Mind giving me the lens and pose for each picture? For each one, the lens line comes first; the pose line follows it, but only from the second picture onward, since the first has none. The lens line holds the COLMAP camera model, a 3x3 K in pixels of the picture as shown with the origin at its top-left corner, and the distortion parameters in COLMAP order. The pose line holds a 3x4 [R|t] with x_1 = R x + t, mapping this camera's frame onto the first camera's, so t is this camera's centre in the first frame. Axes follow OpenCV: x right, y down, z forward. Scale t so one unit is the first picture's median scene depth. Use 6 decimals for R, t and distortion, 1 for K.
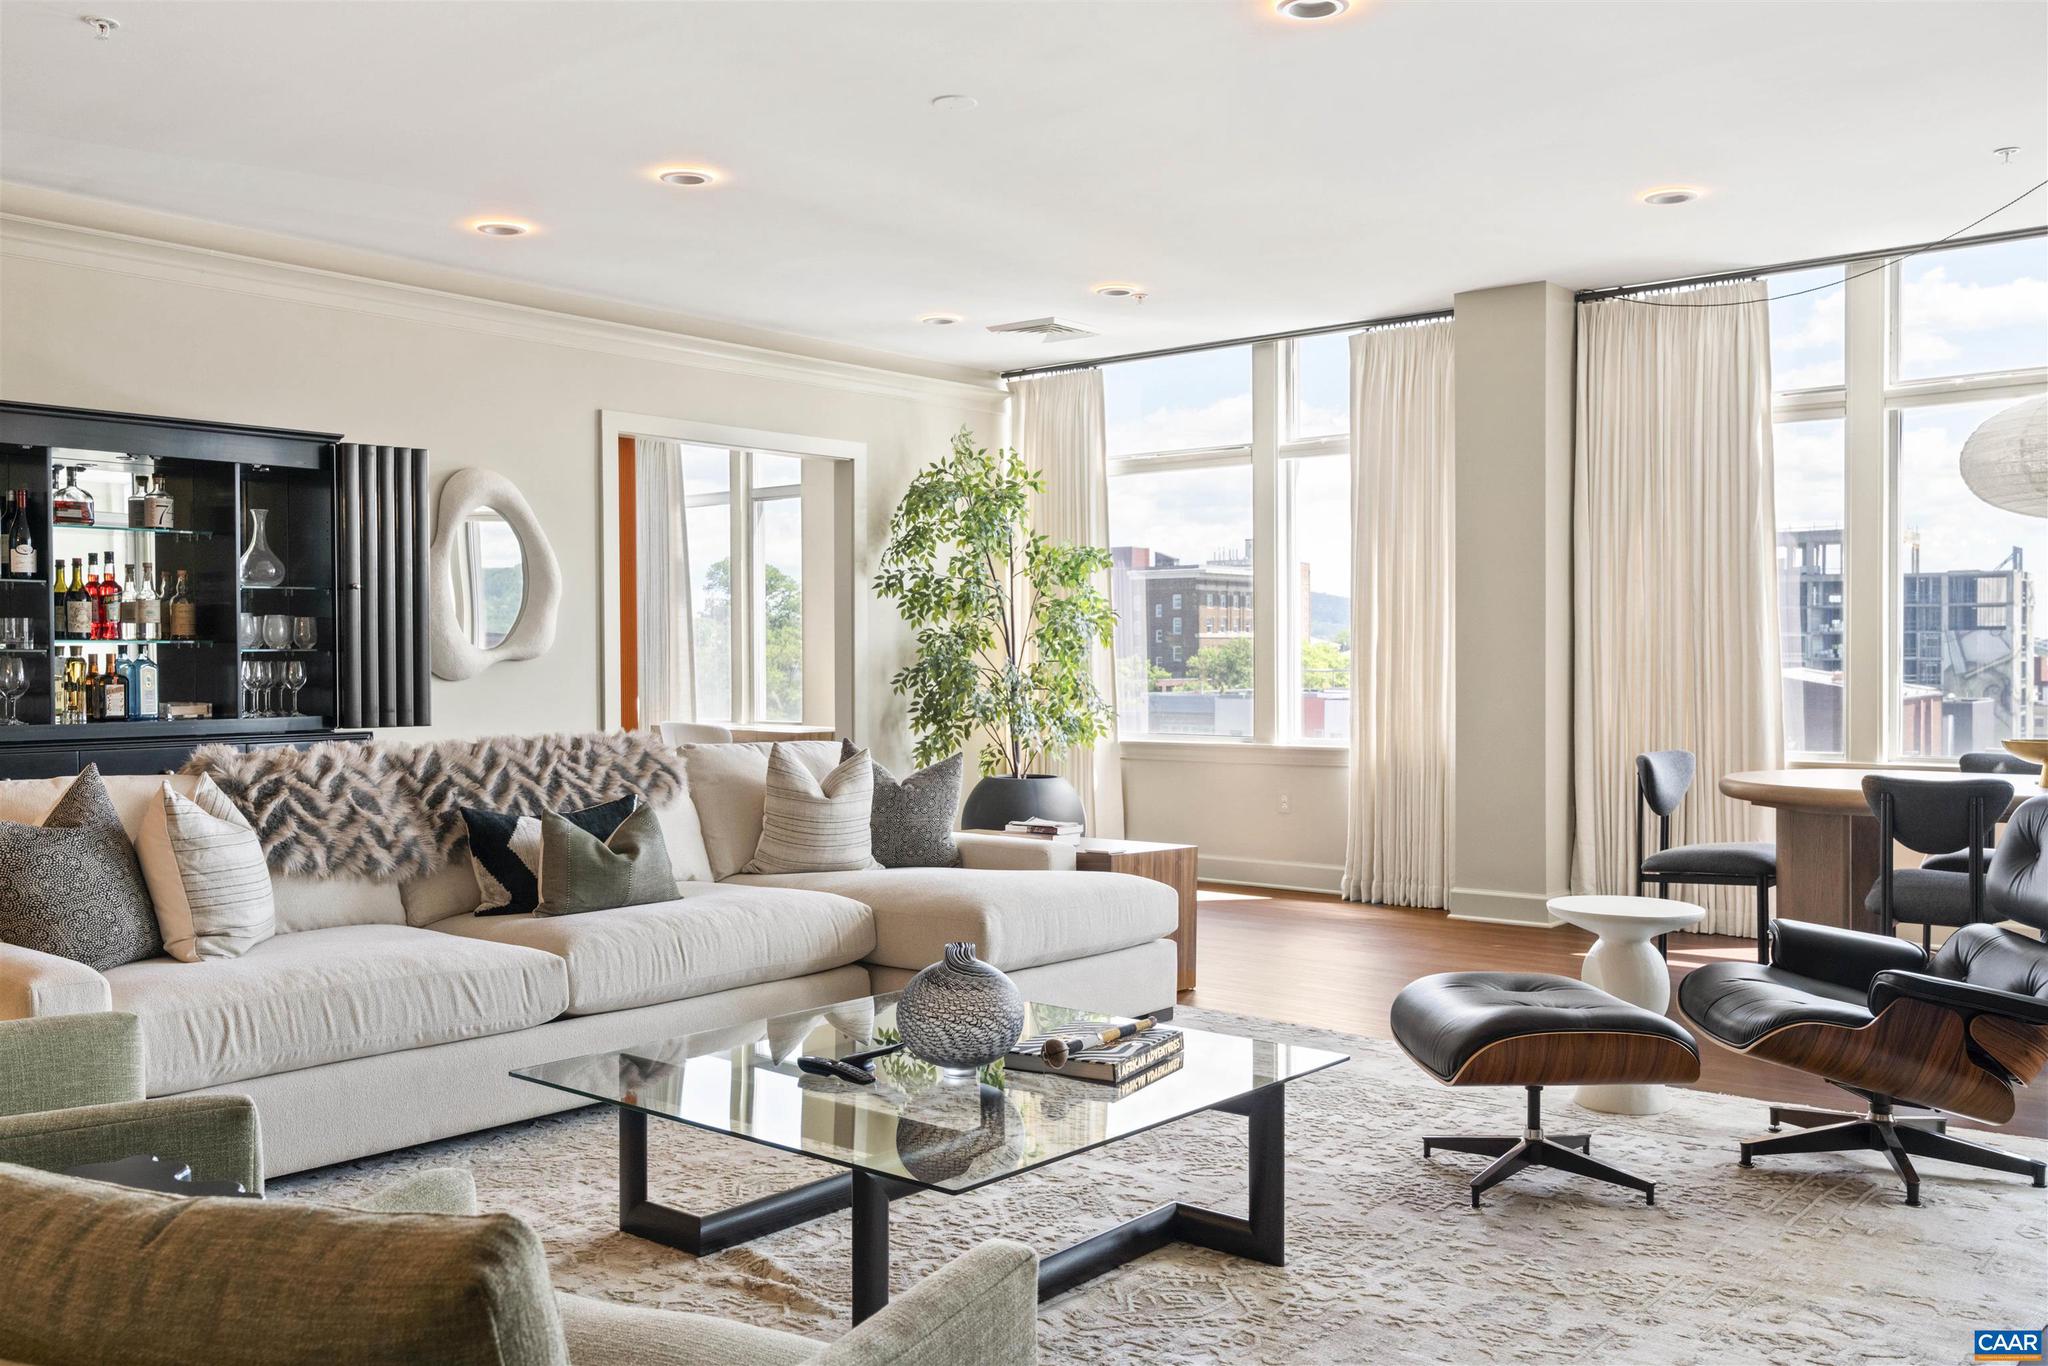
lens RADIAL K [[1764.7, 0, 1038.0], [0, 1764.7, 681.1], [0, 0, 1]] dist [-0.009903, 0.029656]
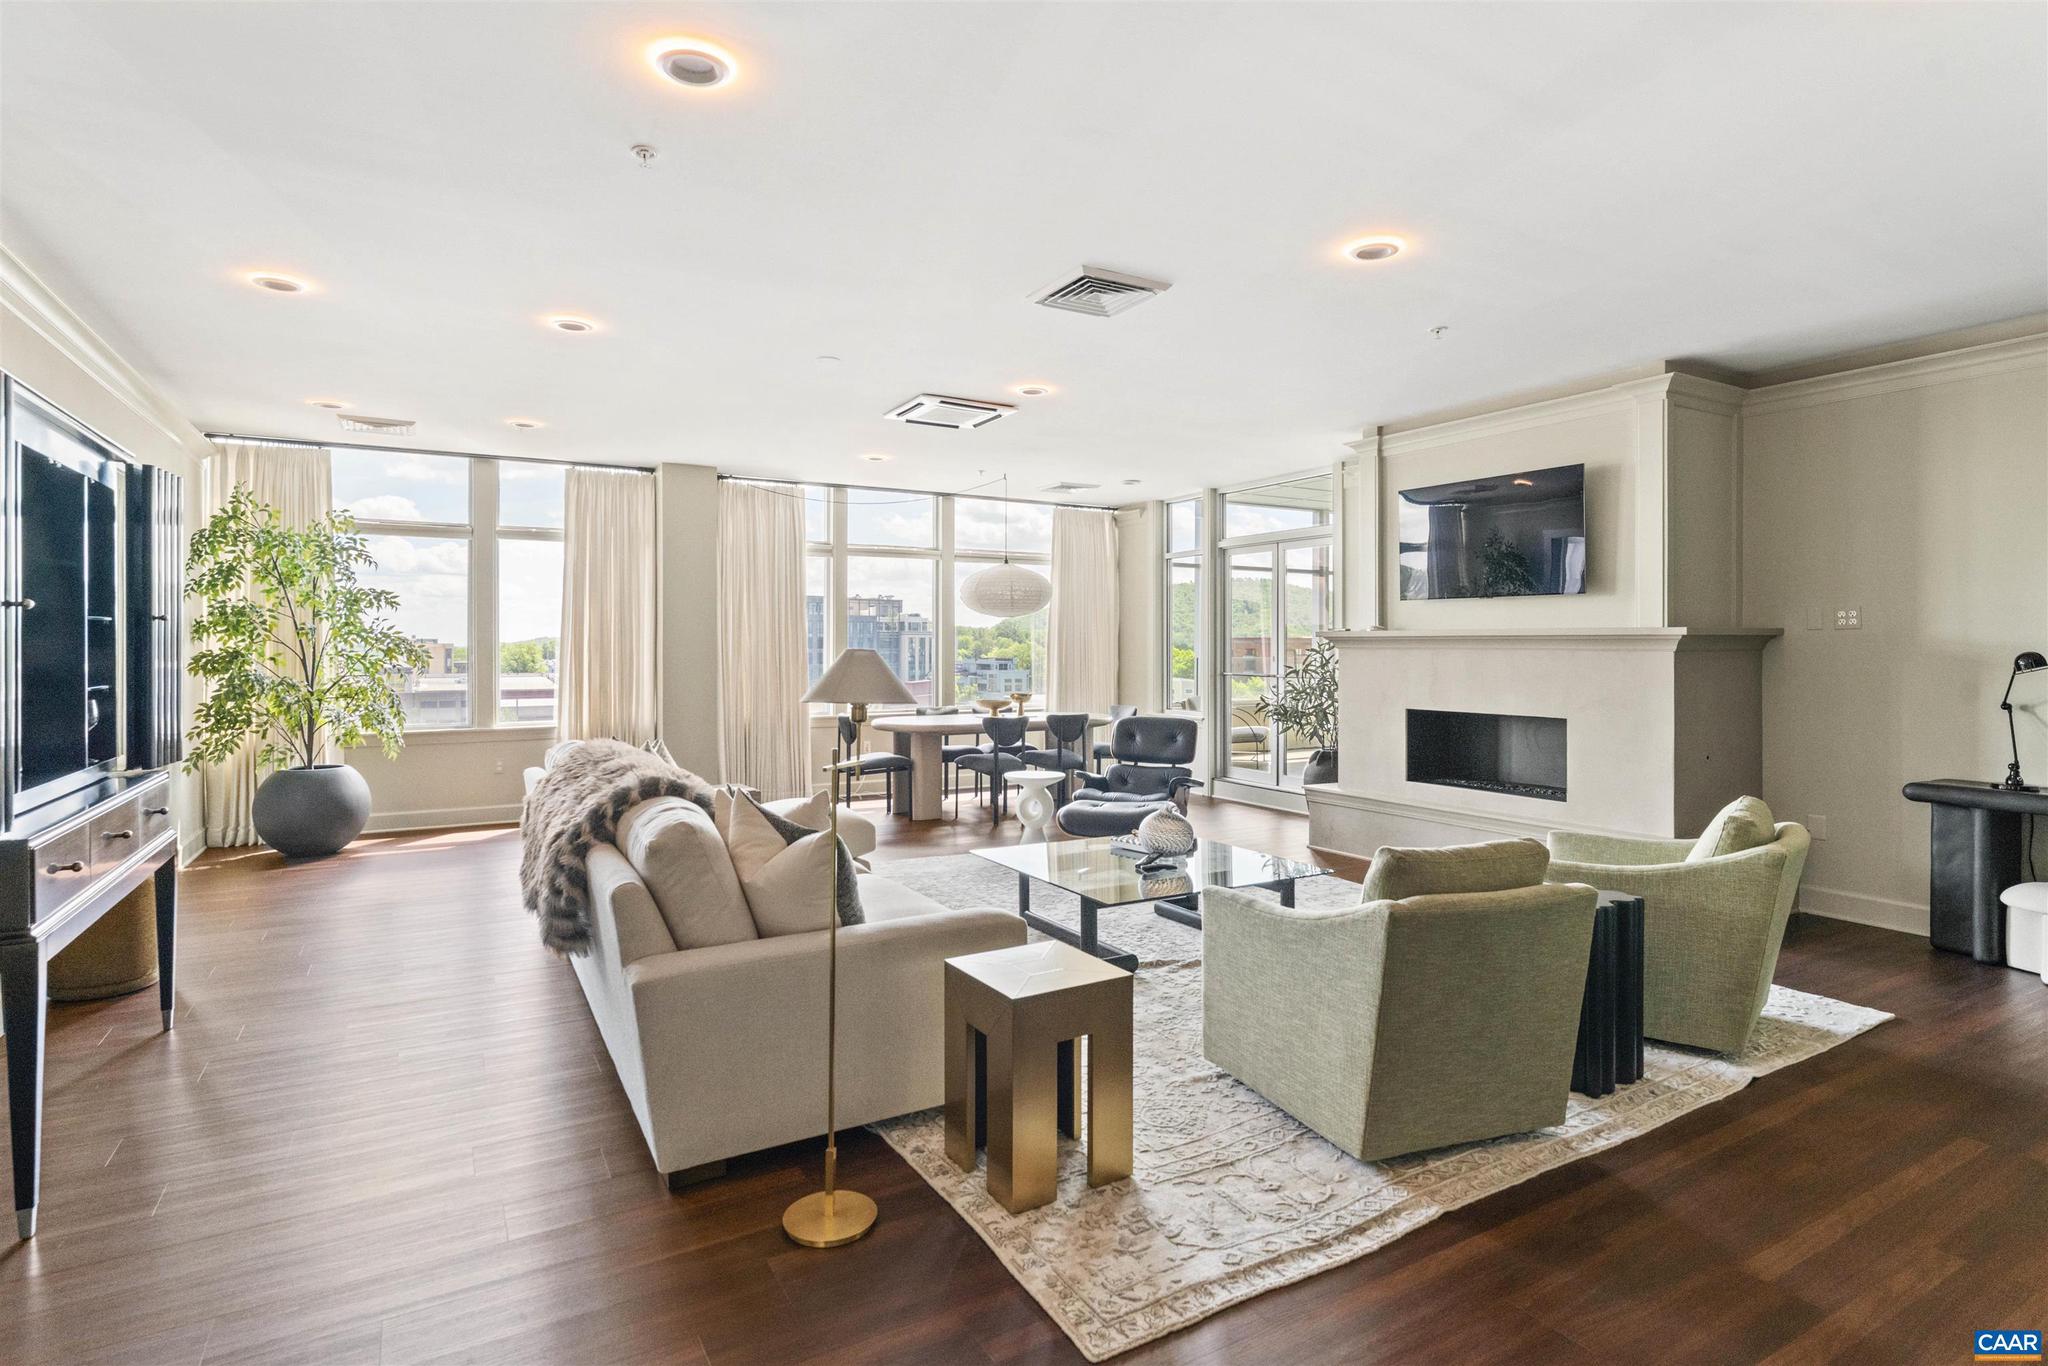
lens RADIAL K [[1057.7, 0, 1018.7], [0, 1057.7, 652.7], [0, 0, 1]] dist [0.002897, -0.001935]
pose [[0.357417, 0.001832, 0.933943, -0.821506], [0.011641, 0.999912, -0.006416, -0.025767], [-0.933873, 0.013165, 0.357364, 0.394941]]
